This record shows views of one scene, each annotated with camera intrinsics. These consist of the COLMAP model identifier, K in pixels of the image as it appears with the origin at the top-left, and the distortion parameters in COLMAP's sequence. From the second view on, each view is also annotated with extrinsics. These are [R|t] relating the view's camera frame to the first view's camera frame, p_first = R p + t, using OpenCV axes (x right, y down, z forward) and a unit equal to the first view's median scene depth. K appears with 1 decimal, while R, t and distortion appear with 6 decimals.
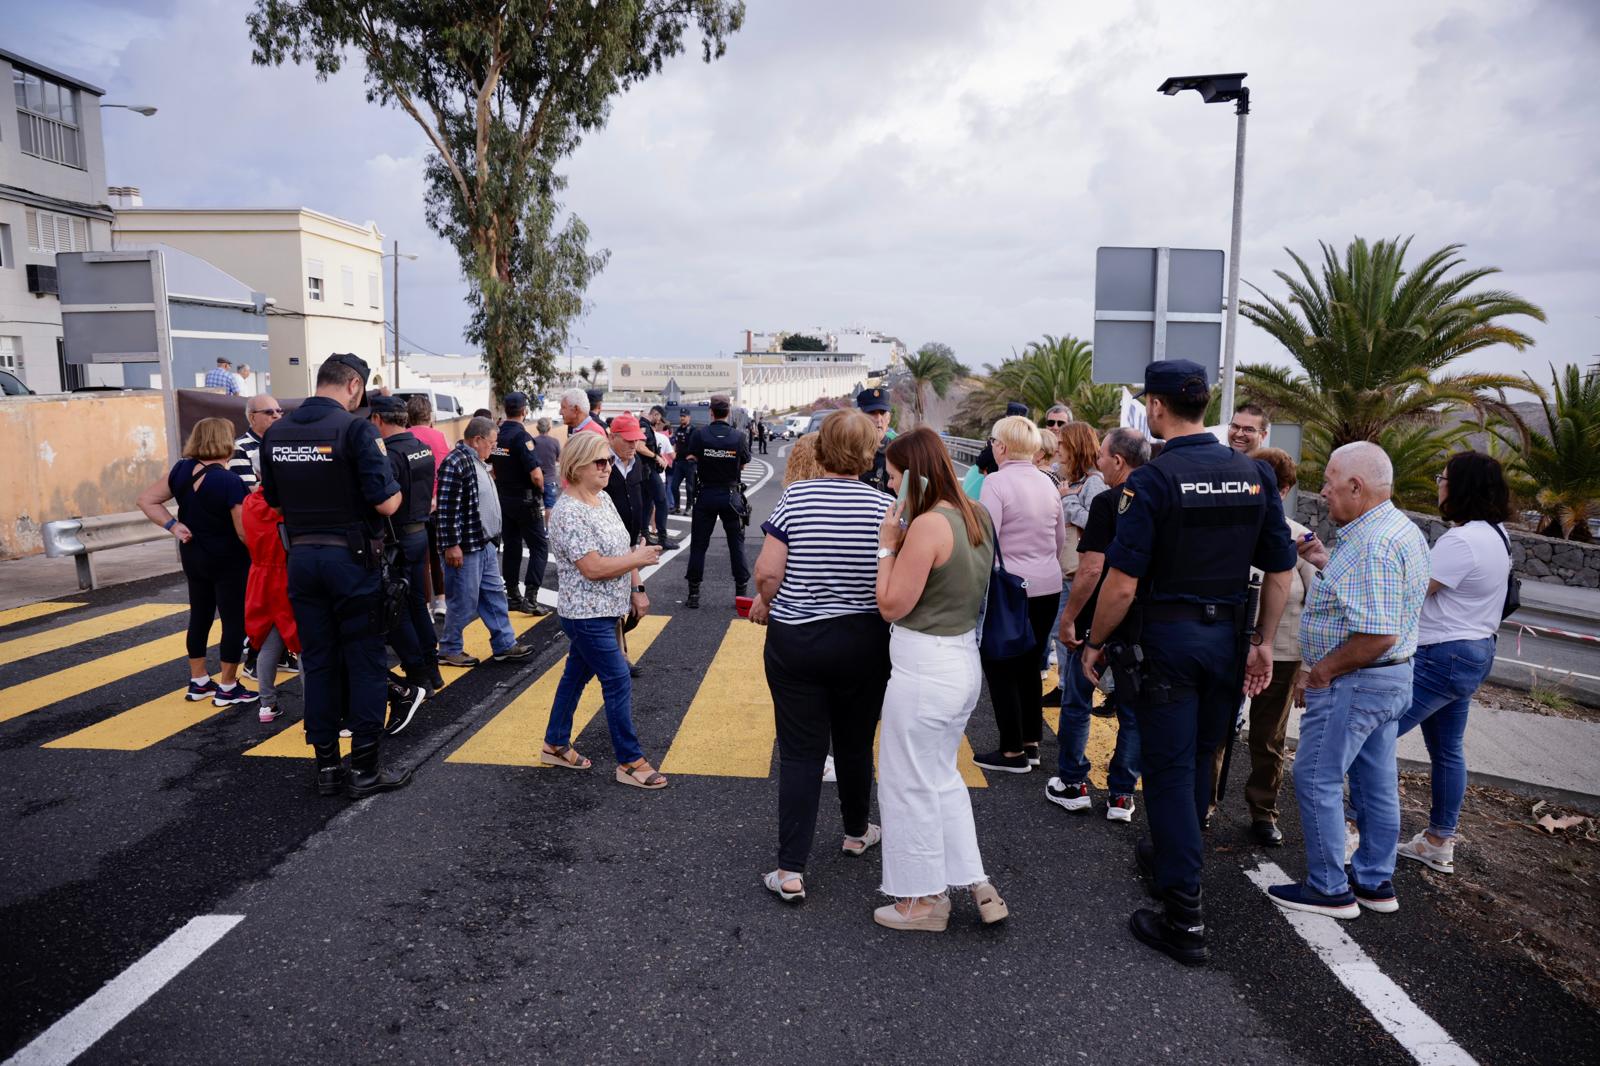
lens RADIAL K [[1092.6, 0, 797.6], [0, 1092.6, 558.5], [0, 0, 1]] dist [-0.076478, 0.062165]
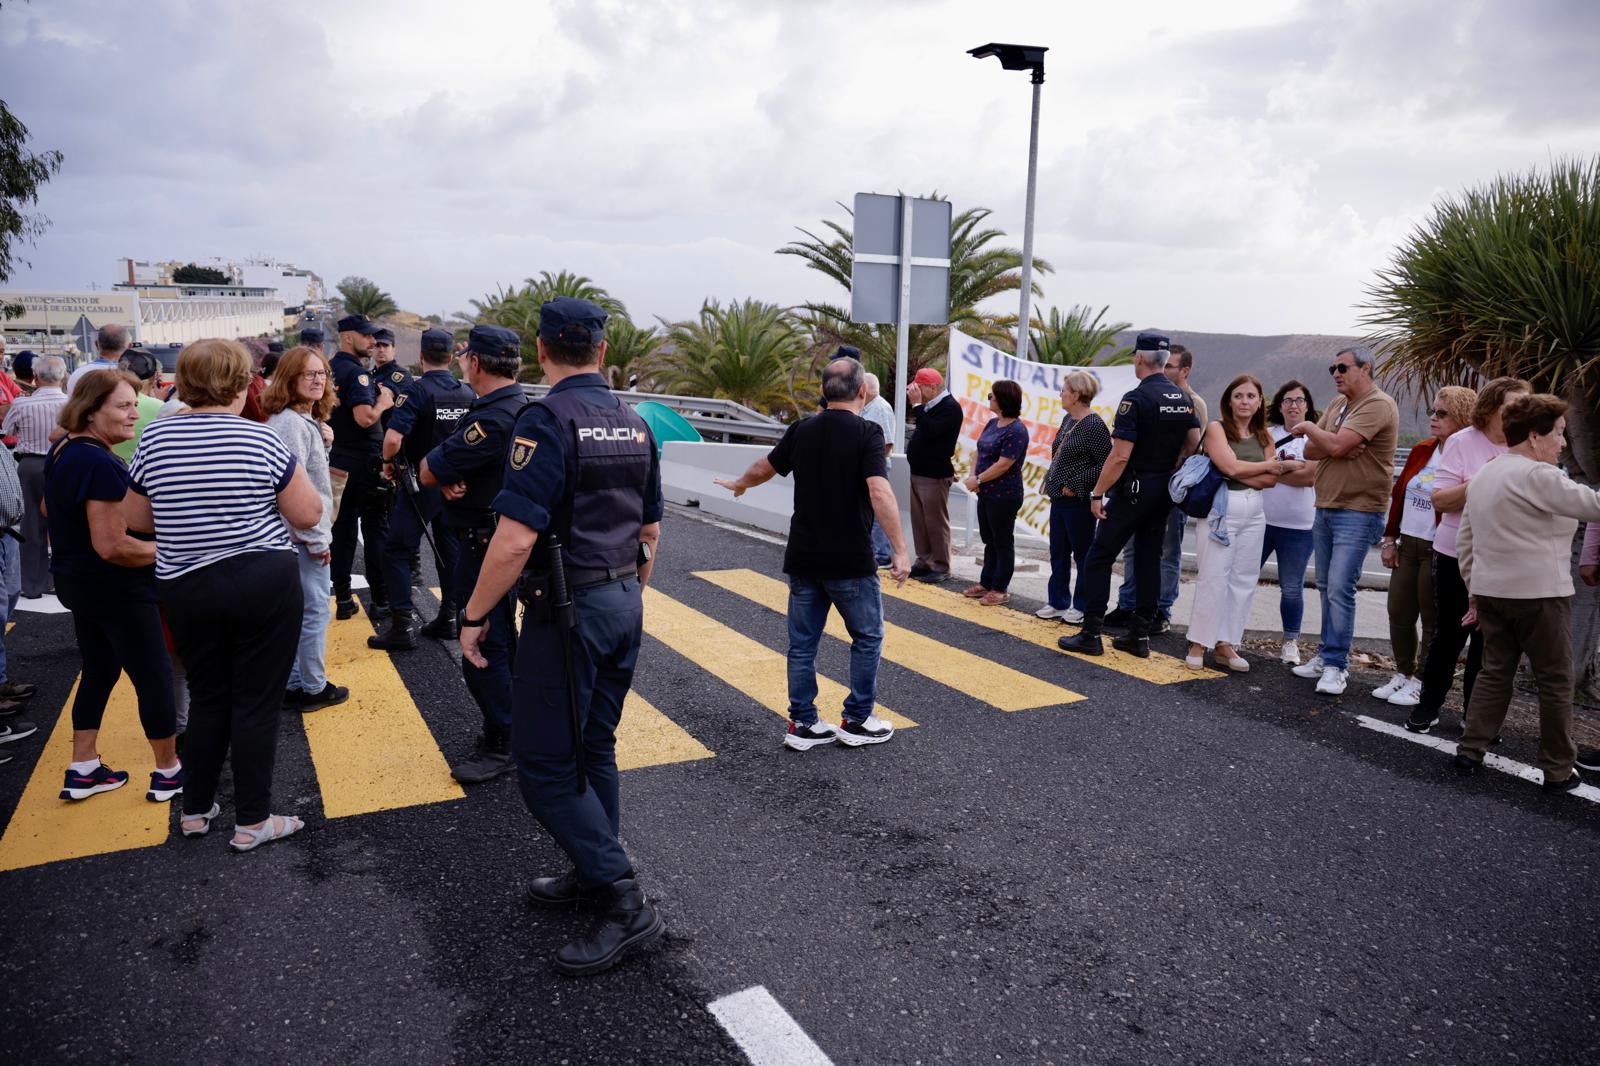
lens RADIAL K [[1088.3, 0, 807.5], [0, 1088.3, 534.2], [0, 0, 1]] dist [-0.075908, 0.056428]
pose [[0.871247, -0.086289, 0.483201, -0.105033], [0.069131, 0.996185, 0.053248, -0.005524], [-0.485953, -0.012988, 0.873889, 0.035005]]
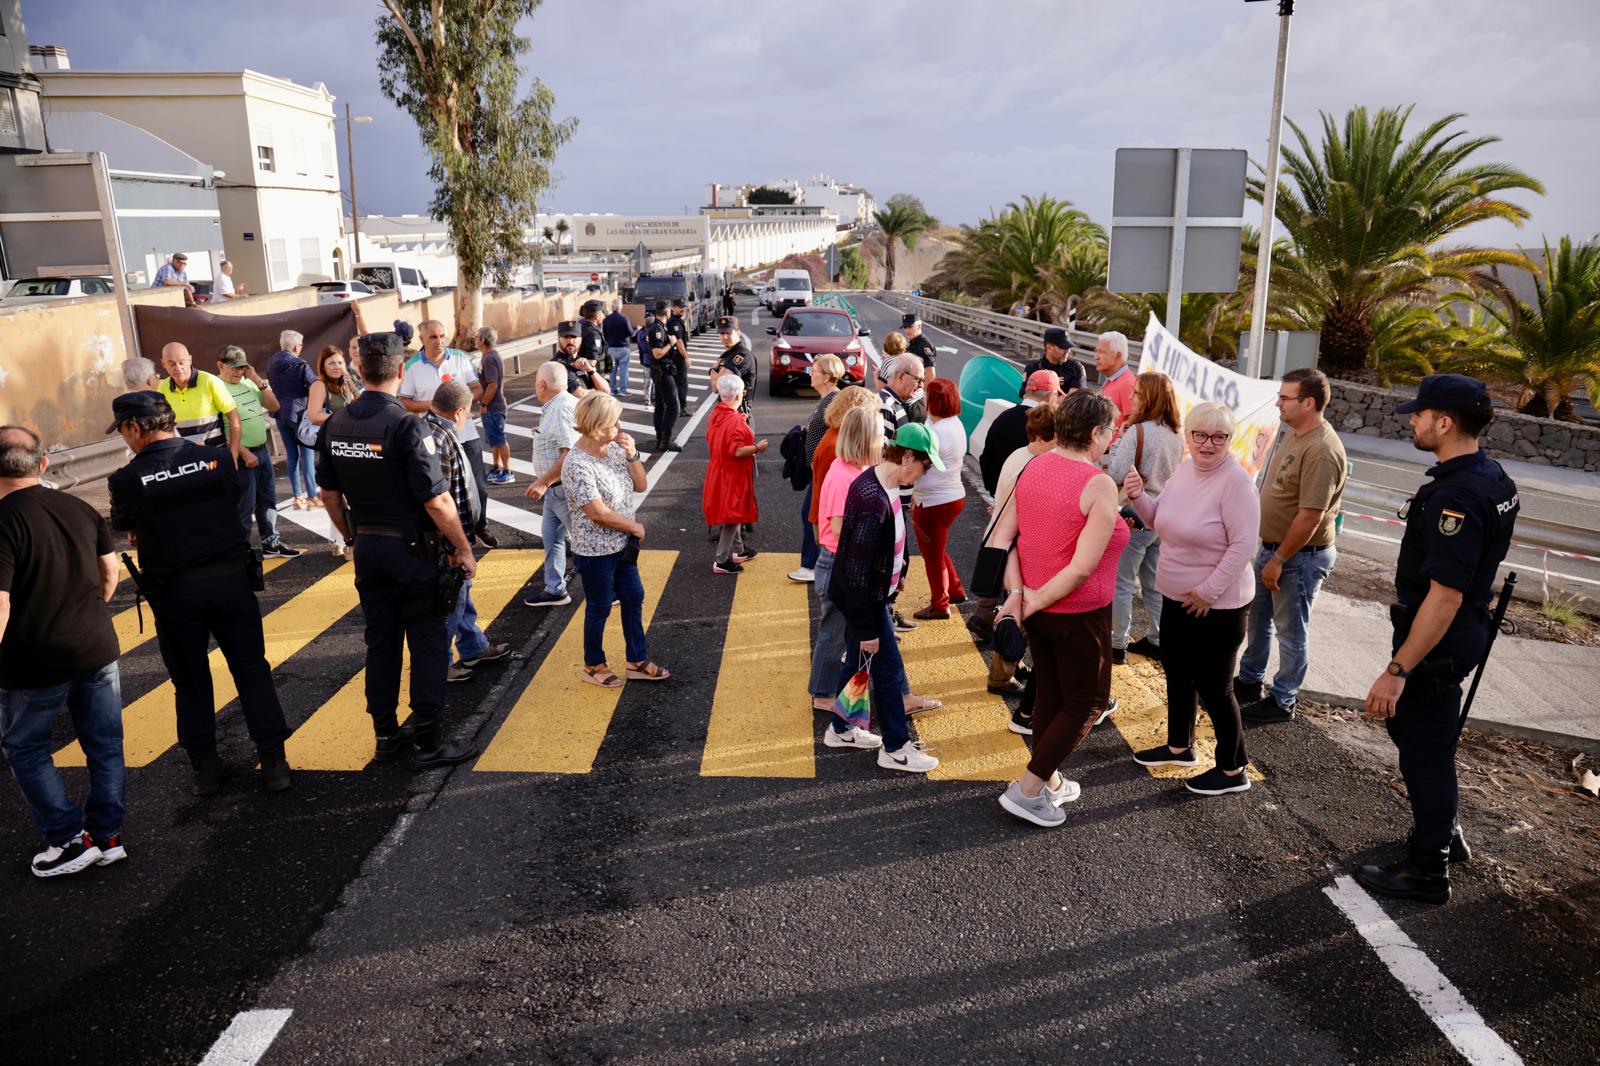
lens RADIAL K [[1088.3, 0, 807.5], [0, 1088.3, 534.2], [0, 0, 1]] dist [-0.075908, 0.056428]
pose [[0.999202, -0.021977, 0.033365, -0.011131], [0.018243, 0.993945, 0.108356, -0.020686], [-0.035544, -0.107661, 0.993552, 0.013655]]
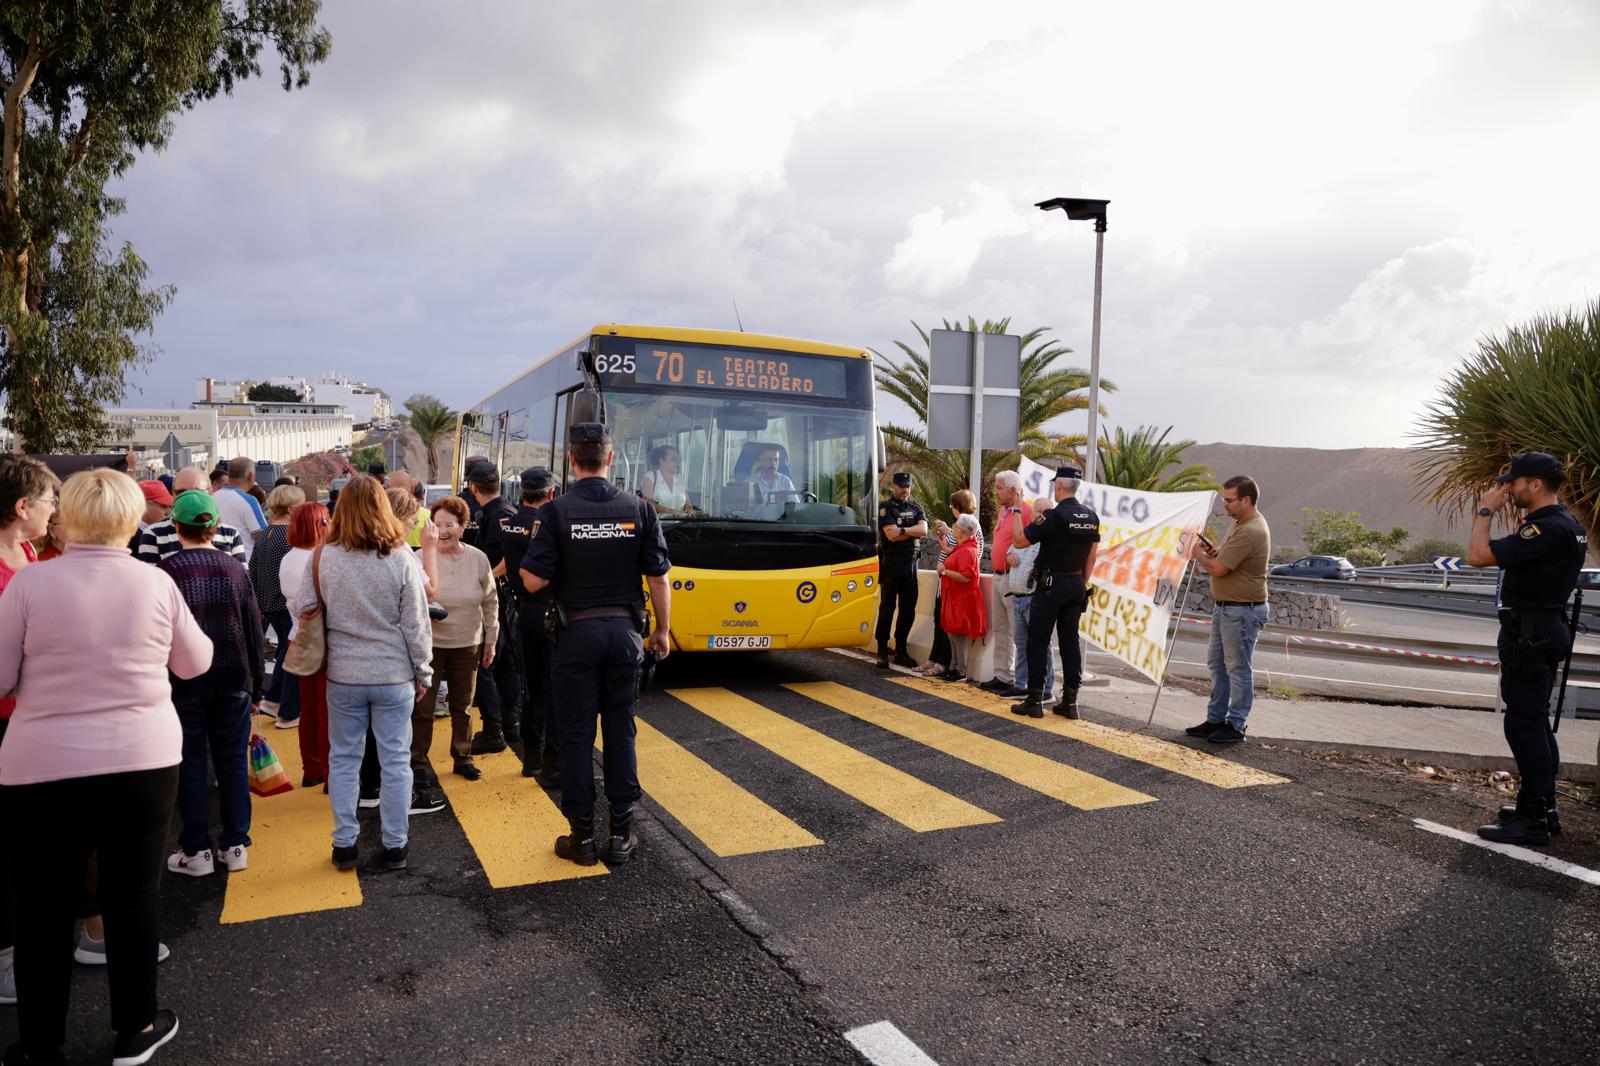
lens RADIAL K [[1104.8, 0, 808.5], [0, 1104.8, 547.3], [0, 0, 1]] dist [-0.073596, 0.055229]
pose [[0.895954, -0.038582, 0.442469, -0.123761], [0.064963, 0.996890, -0.044617, -0.006247], [-0.439371, 0.068718, 0.895673, 0.015306]]
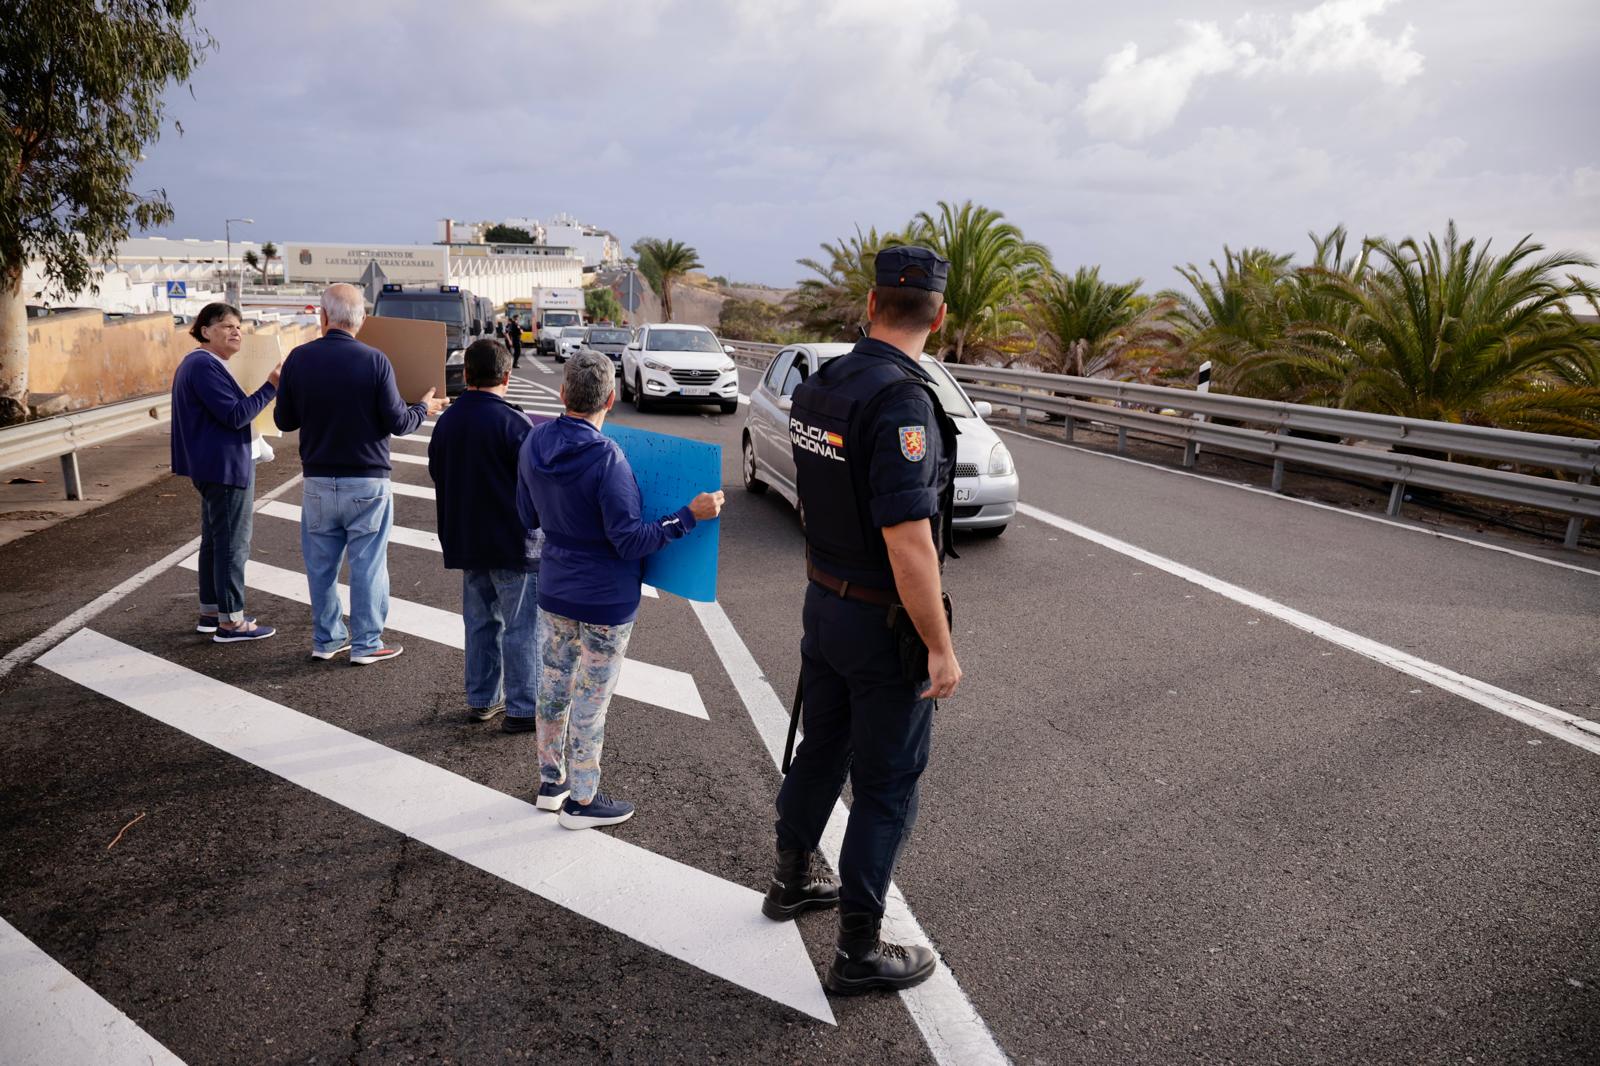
lens RADIAL K [[1114.8, 0, 831.9], [0, 1114.8, 535.8], [0, 0, 1]] dist [-0.062406, 0.004722]
pose [[0.960054, -0.038756, 0.277116, -0.087261], [0.020484, 0.997439, 0.068530, -0.070258], [-0.279062, -0.060117, 0.958389, 0.557210]]
